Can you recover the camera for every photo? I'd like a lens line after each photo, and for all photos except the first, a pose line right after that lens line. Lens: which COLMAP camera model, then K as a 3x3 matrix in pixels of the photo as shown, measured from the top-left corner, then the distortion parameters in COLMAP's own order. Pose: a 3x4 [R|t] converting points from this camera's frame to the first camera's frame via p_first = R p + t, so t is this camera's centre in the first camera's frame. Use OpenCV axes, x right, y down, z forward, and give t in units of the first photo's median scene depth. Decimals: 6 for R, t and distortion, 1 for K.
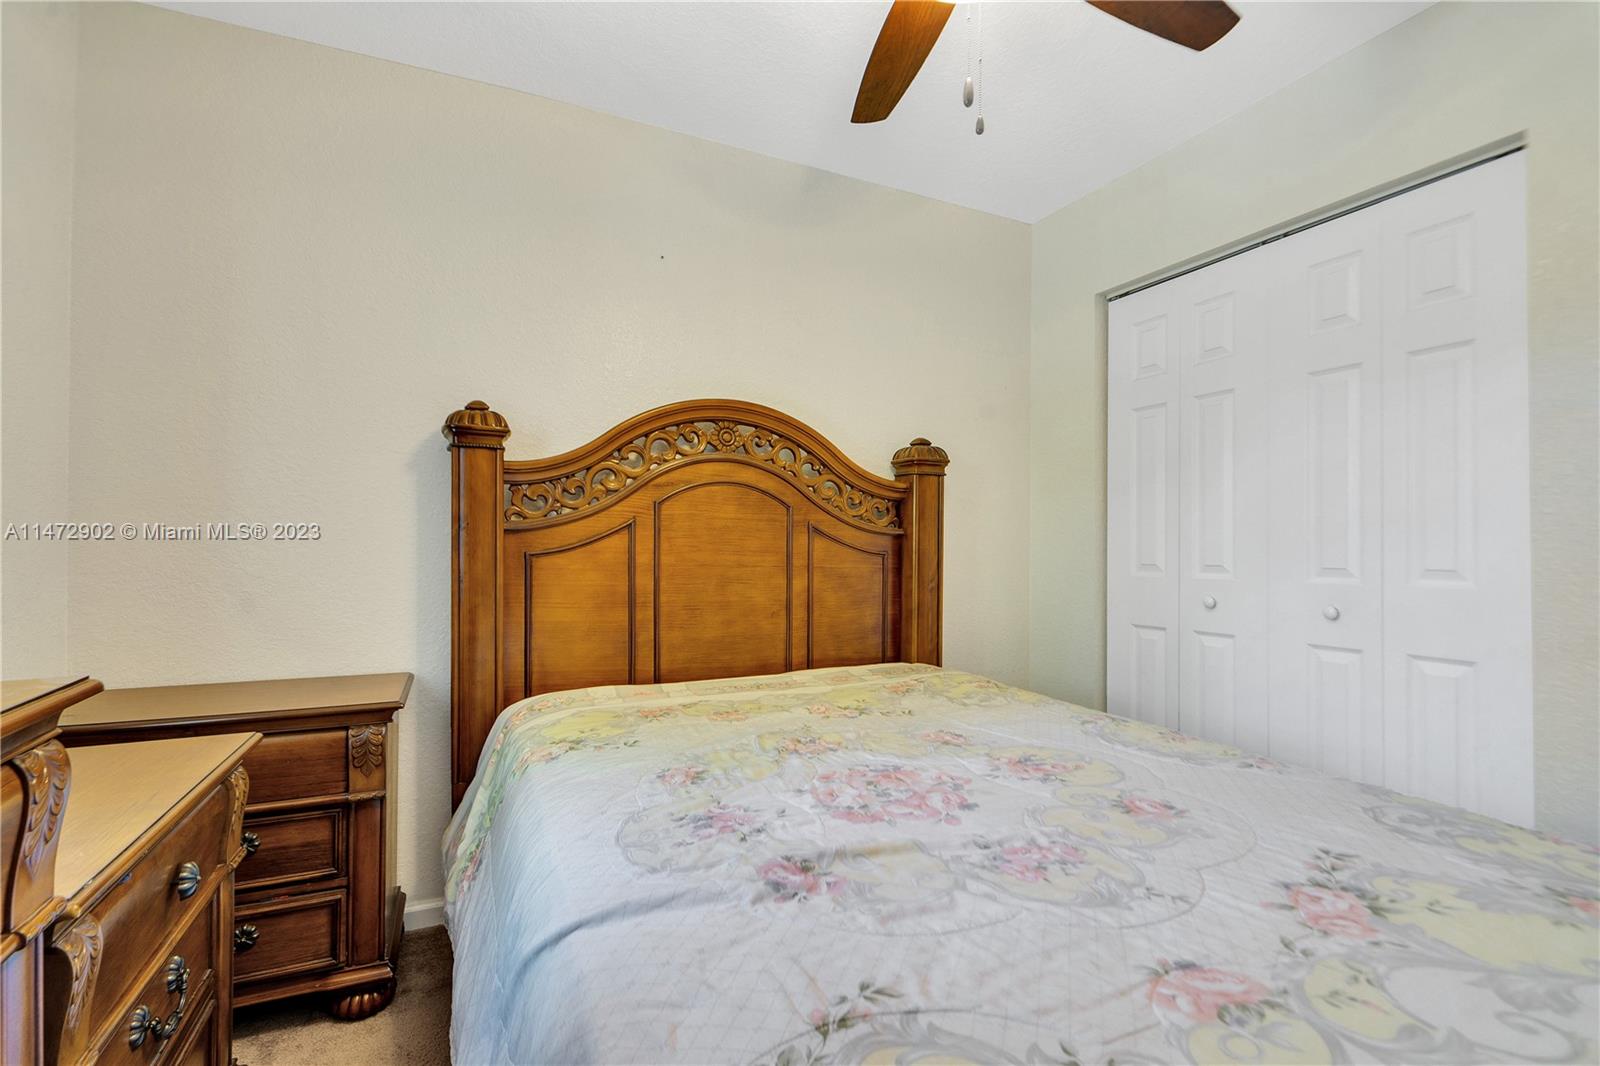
lens RADIAL K [[724.8, 0, 798.1], [0, 724.8, 533.4], [0, 0, 1]] dist [-0.000123, -0.002642]
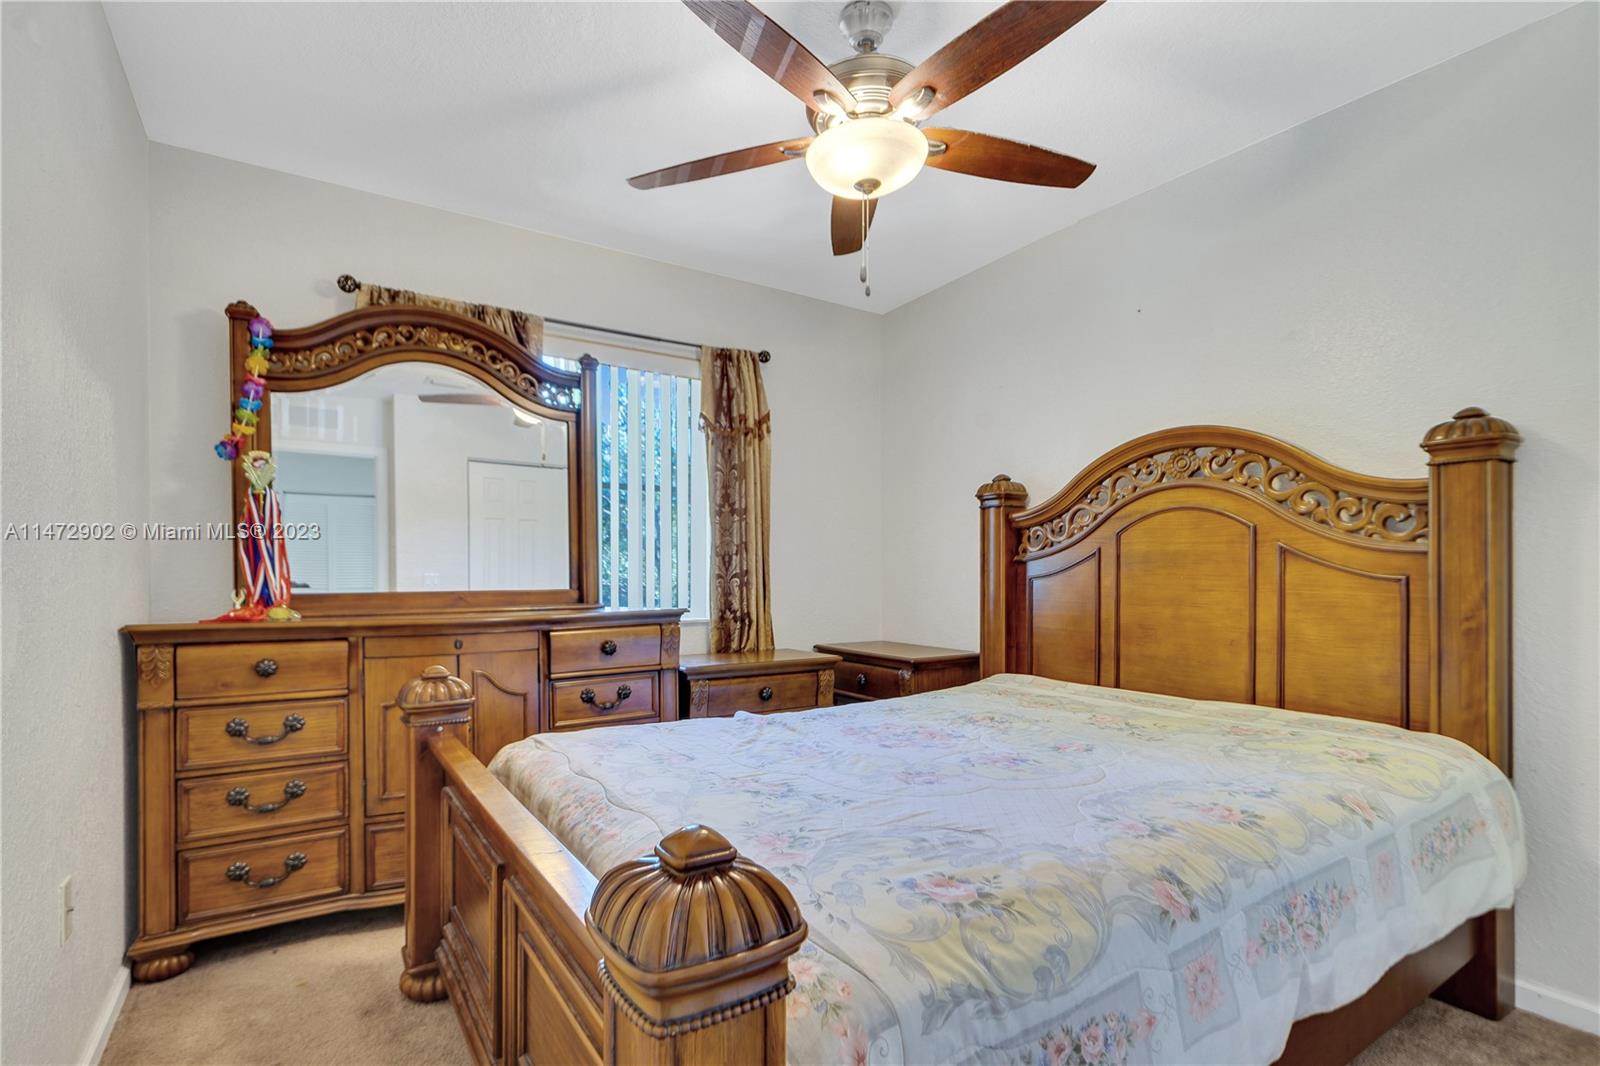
lens RADIAL K [[759.4, 0, 777.2], [0, 759.4, 575.2], [0, 0, 1]] dist [0.001102, -0.003141]
pose [[0.133083, 0.002200, -0.991103, 0.892804], [0.024598, 0.999682, 0.005522, 0.004998], [0.990800, -0.025114, 0.132986, 0.292884]]
